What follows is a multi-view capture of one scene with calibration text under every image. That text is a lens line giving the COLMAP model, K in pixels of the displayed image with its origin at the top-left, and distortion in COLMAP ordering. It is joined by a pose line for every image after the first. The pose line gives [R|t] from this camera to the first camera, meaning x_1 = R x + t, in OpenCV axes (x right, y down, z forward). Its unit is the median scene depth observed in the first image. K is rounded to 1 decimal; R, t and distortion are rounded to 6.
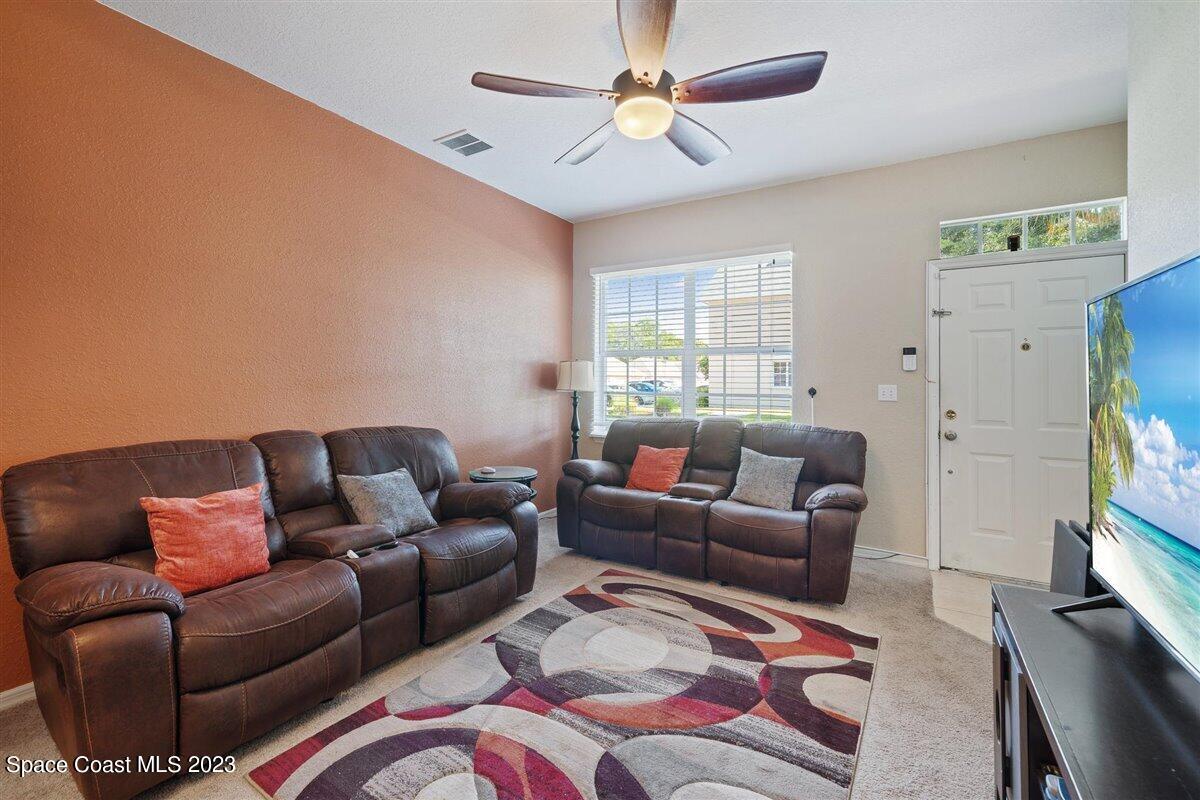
lens RADIAL K [[519.2, 0, 595.1], [0, 519.2, 371.7], [0, 0, 1]] dist [-0.001250, -0.000009]
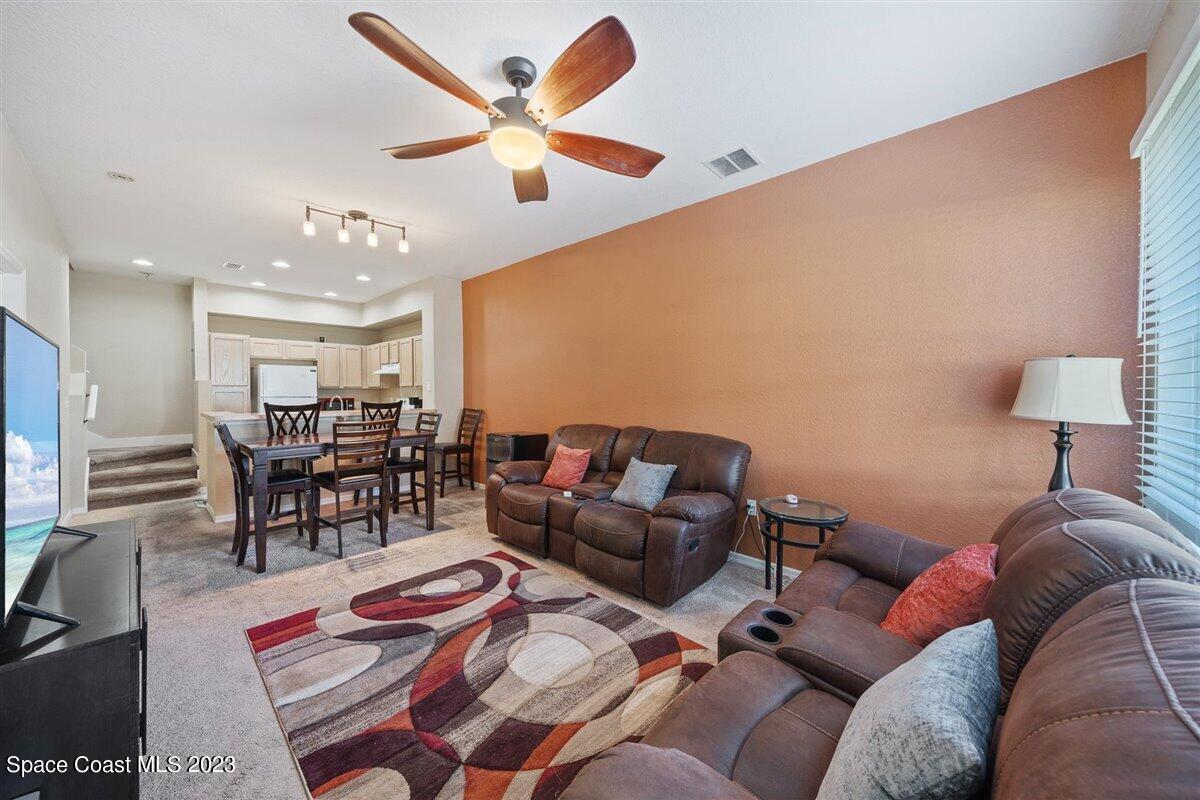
lens RADIAL K [[429.9, 0, 600.0], [0, 429.9, 395.8], [0, 0, 1]] dist [-0.002648, -0.000132]
pose [[-0.191113, 0.004640, -0.981557, 0.736150], [0.018470, 0.999829, 0.001131, 0.009232], [0.981394, -0.017913, -0.191166, 1.063987]]
